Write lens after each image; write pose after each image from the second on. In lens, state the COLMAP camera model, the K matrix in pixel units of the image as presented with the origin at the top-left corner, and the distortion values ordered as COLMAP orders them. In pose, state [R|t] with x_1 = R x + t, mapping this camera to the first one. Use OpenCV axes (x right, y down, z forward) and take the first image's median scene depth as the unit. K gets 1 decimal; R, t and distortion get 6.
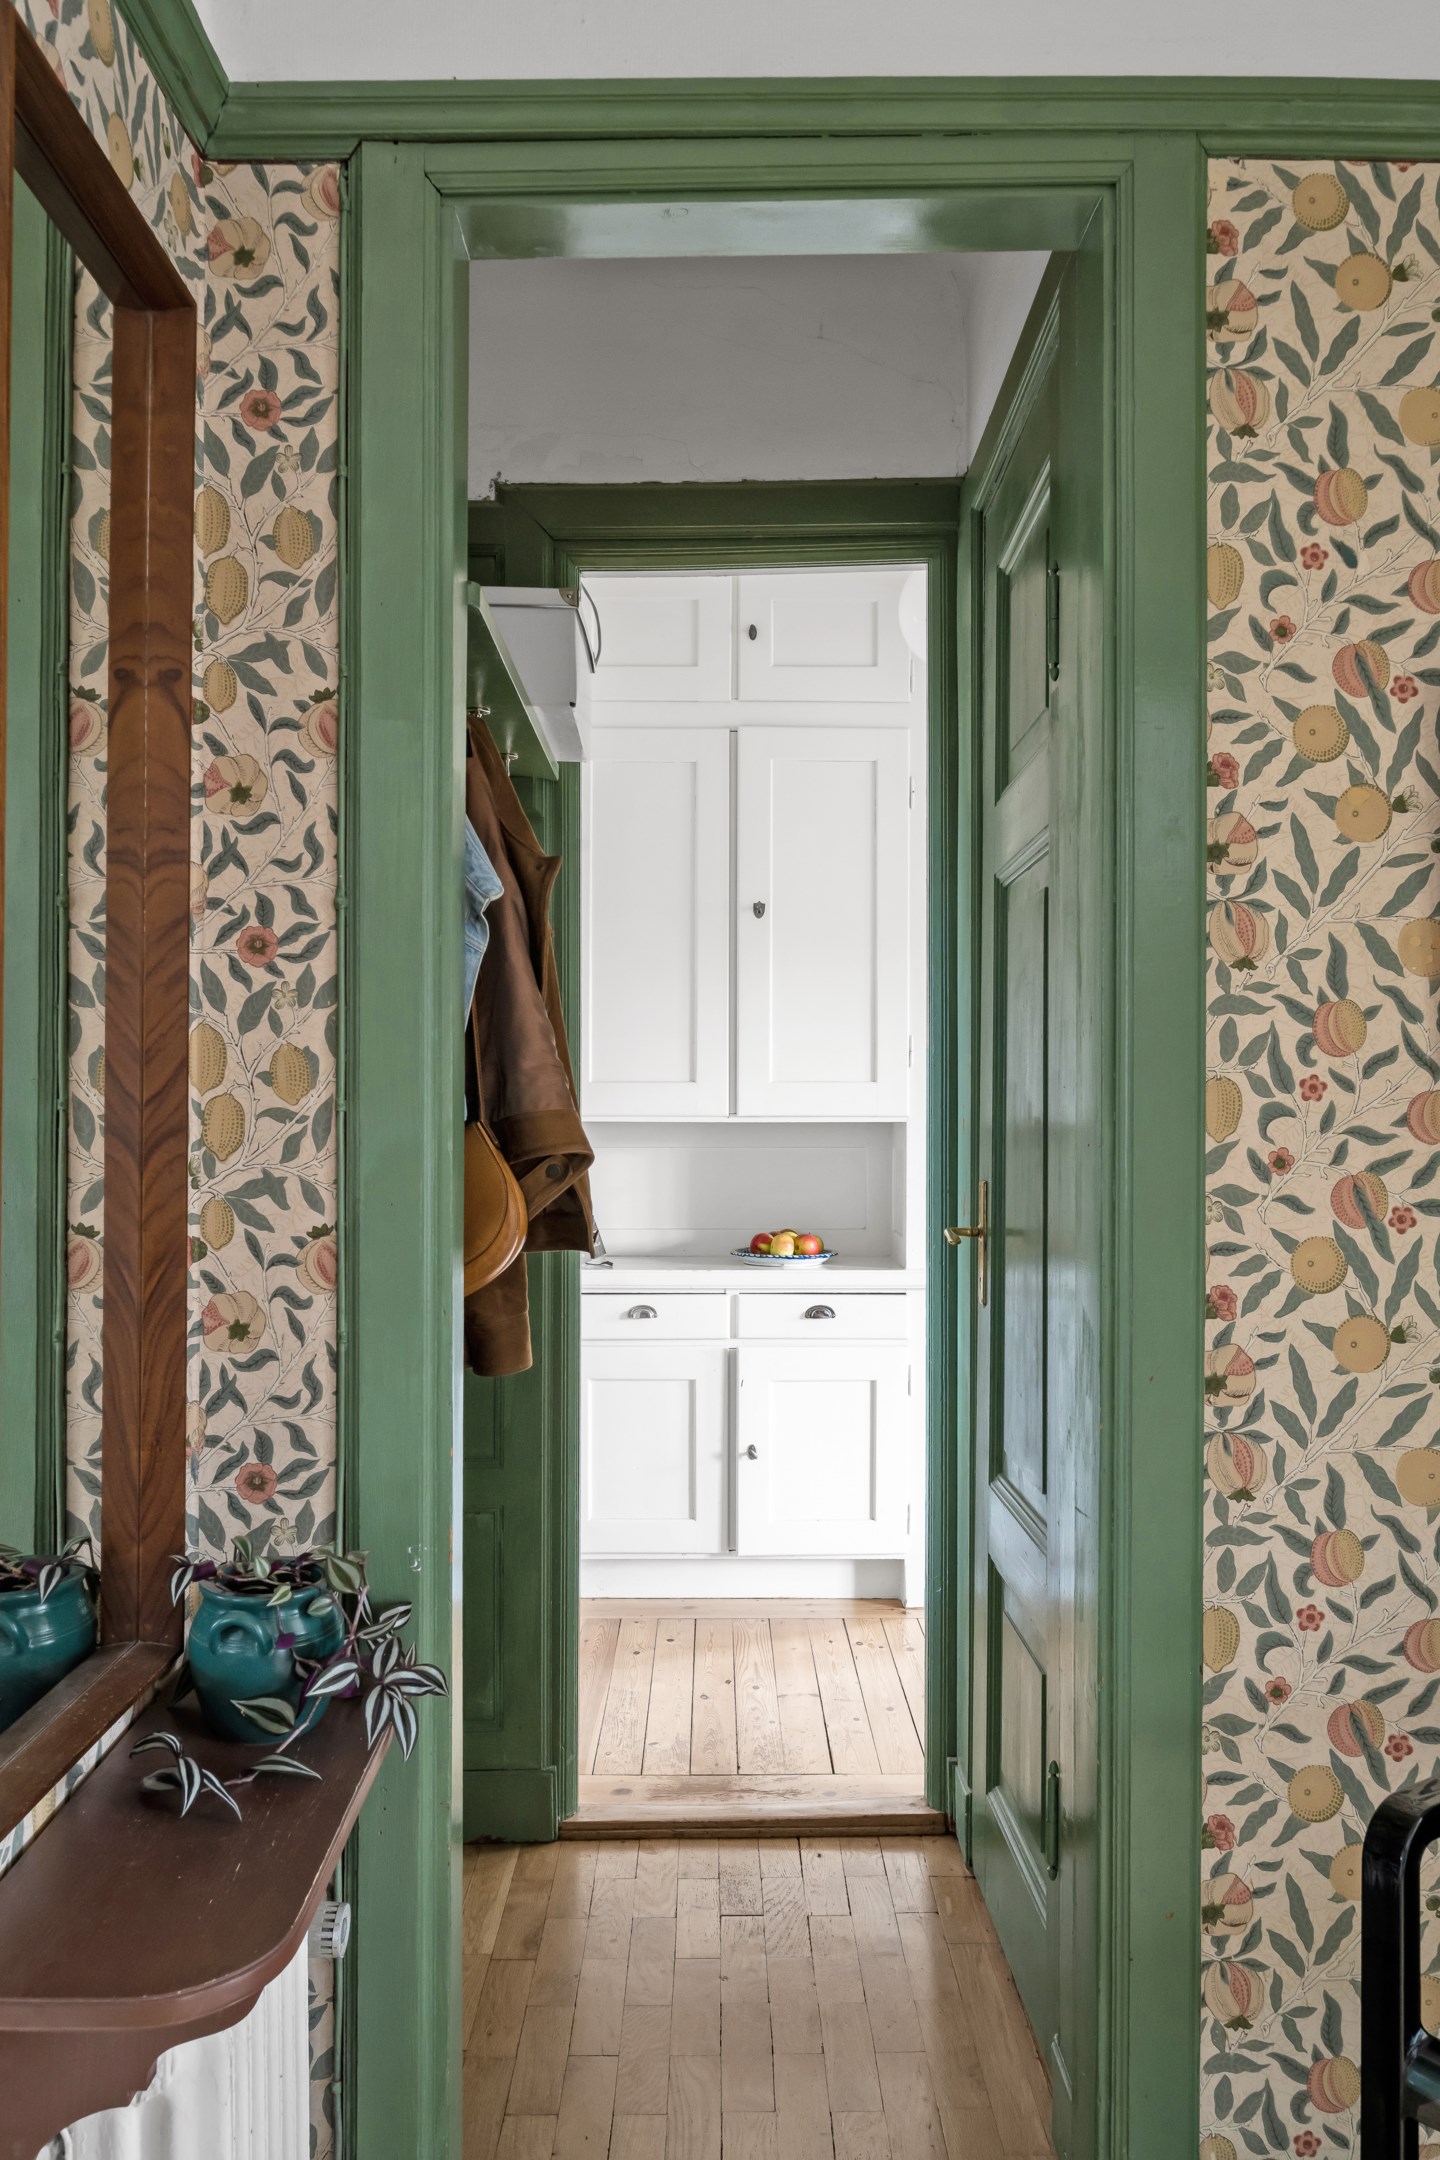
lens RADIAL K [[1614.2, 0, 725.2], [0, 1614.2, 1094.0], [0, 0, 1]] dist [-0.003707, 0.004664]
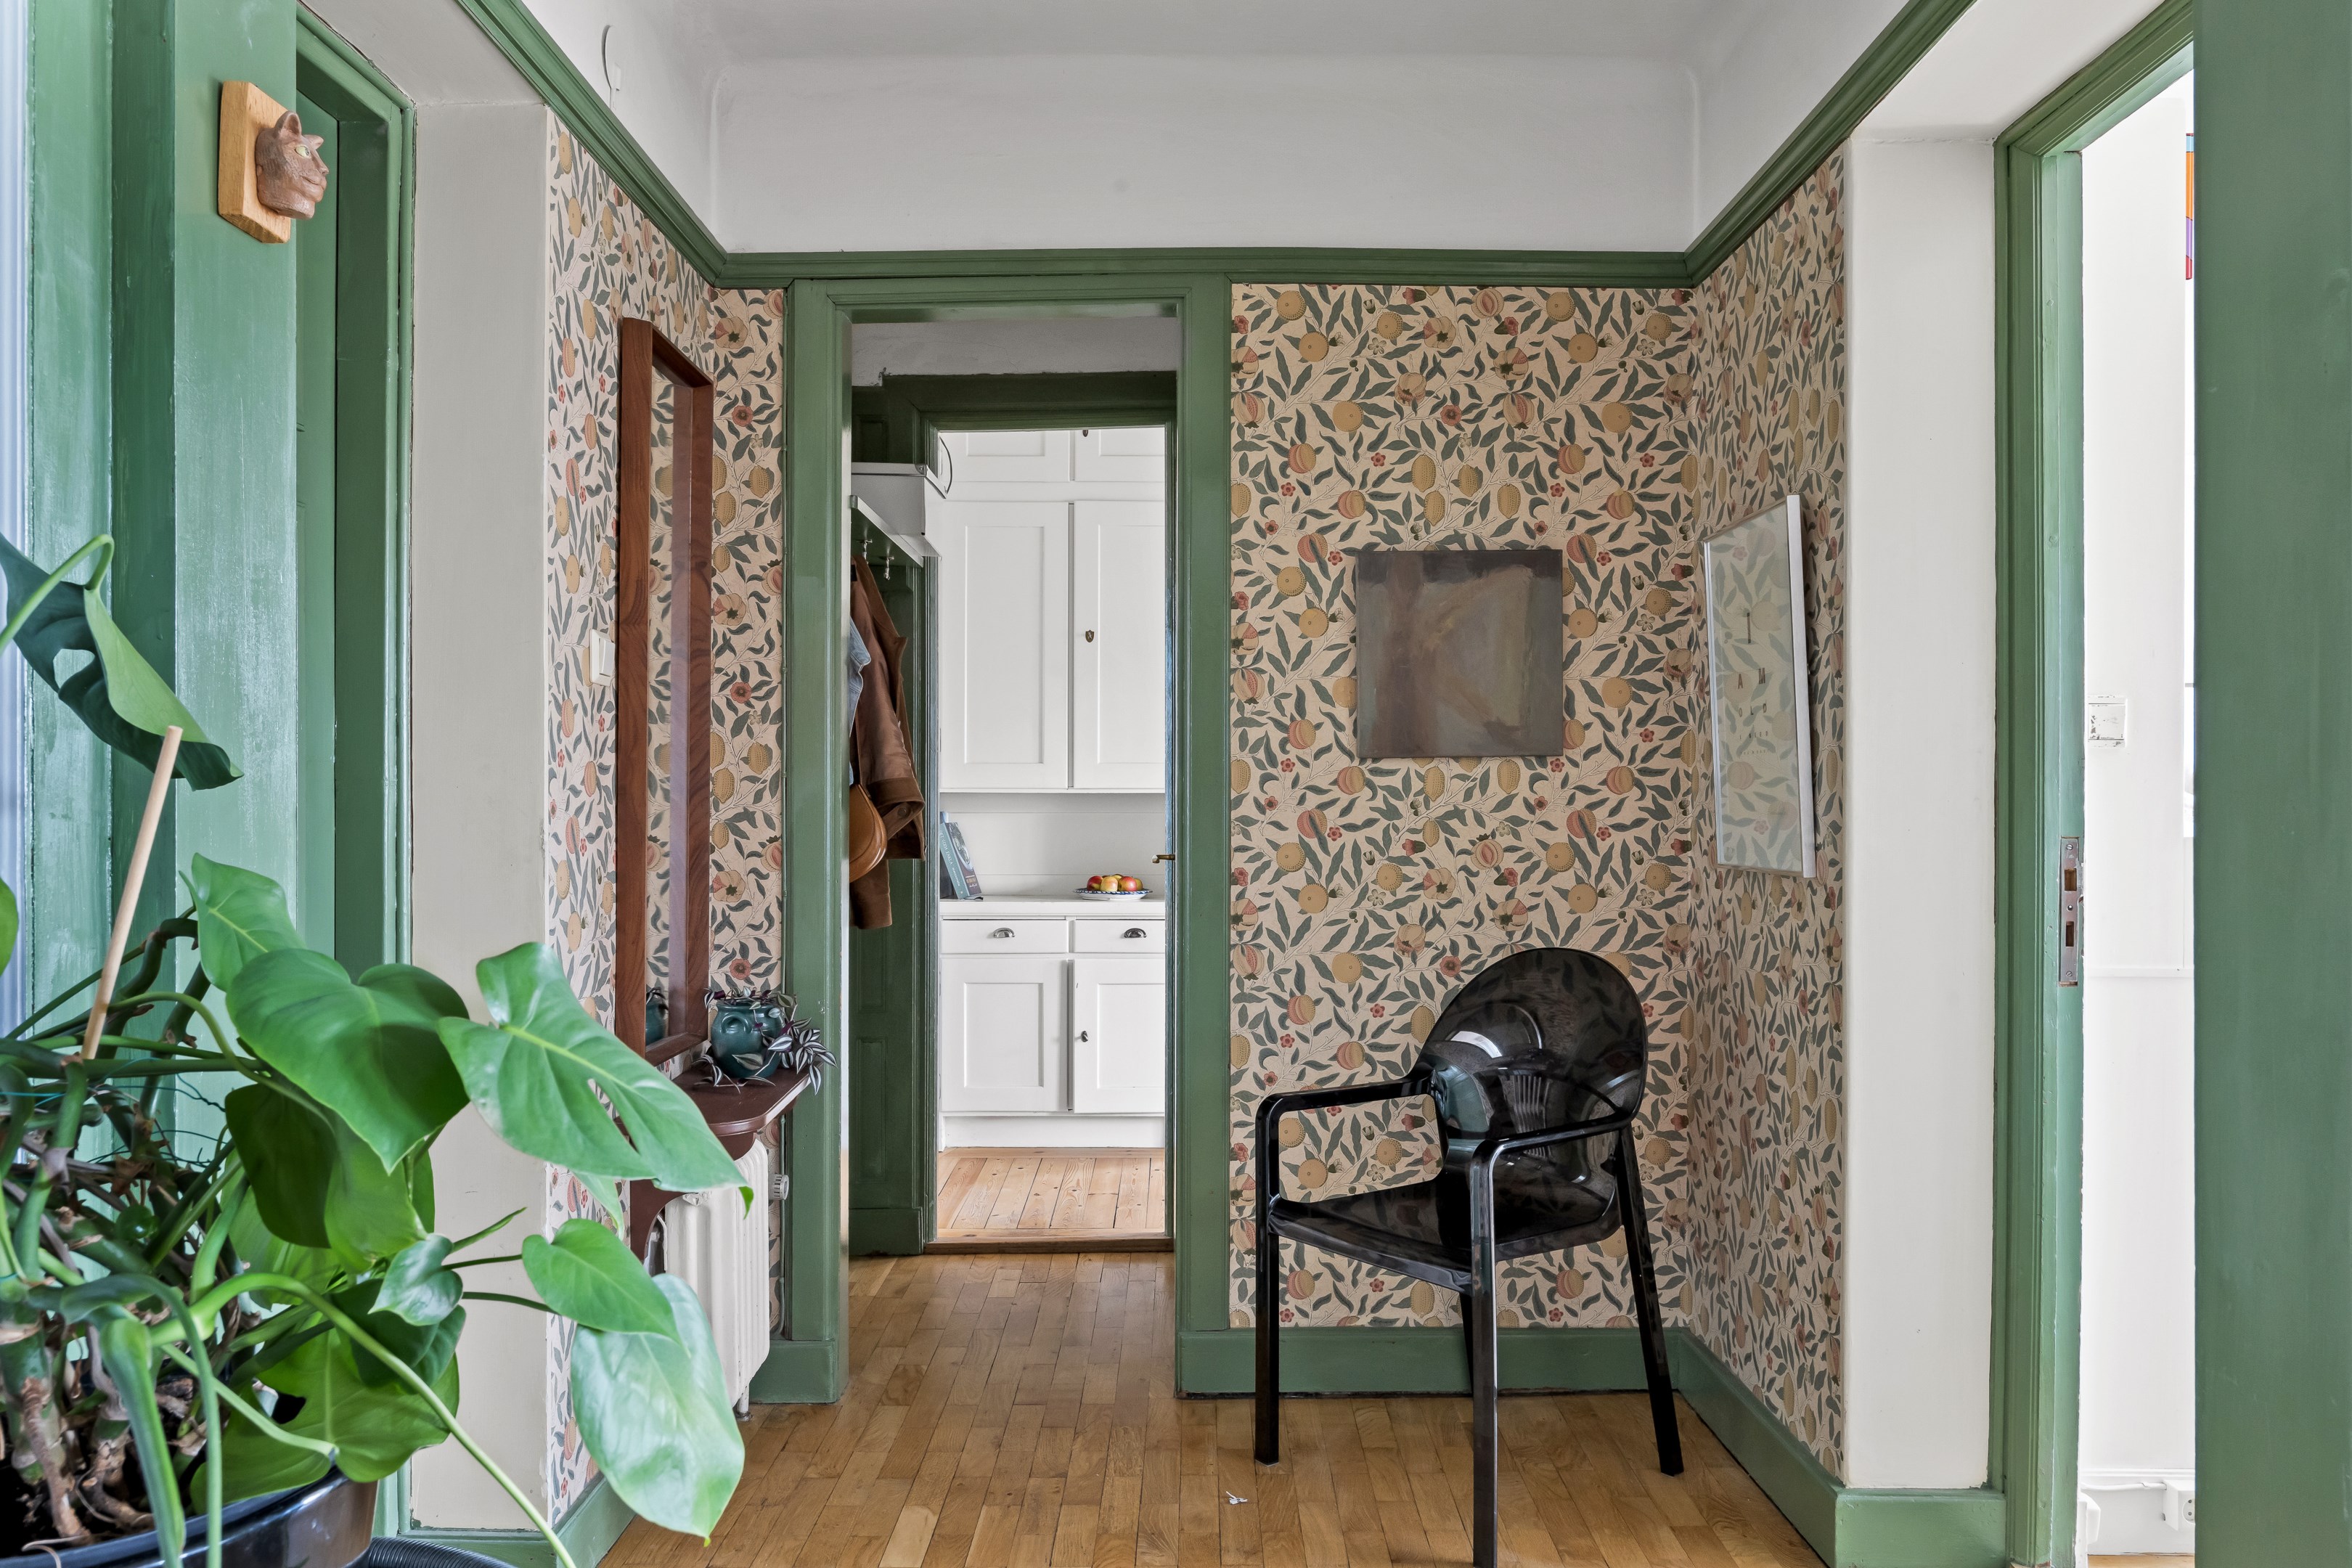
lens RADIAL K [[1709.8, 0, 1172.5], [0, 1709.8, 772.4], [0, 0, 1]] dist [-0.000866, -0.001200]
pose [[0.999975, -0.000587, -0.007086, 0.241146], [0.000570, 0.999997, -0.002427, 0.009668], [0.007088, 0.002422, 0.999972, -1.041548]]
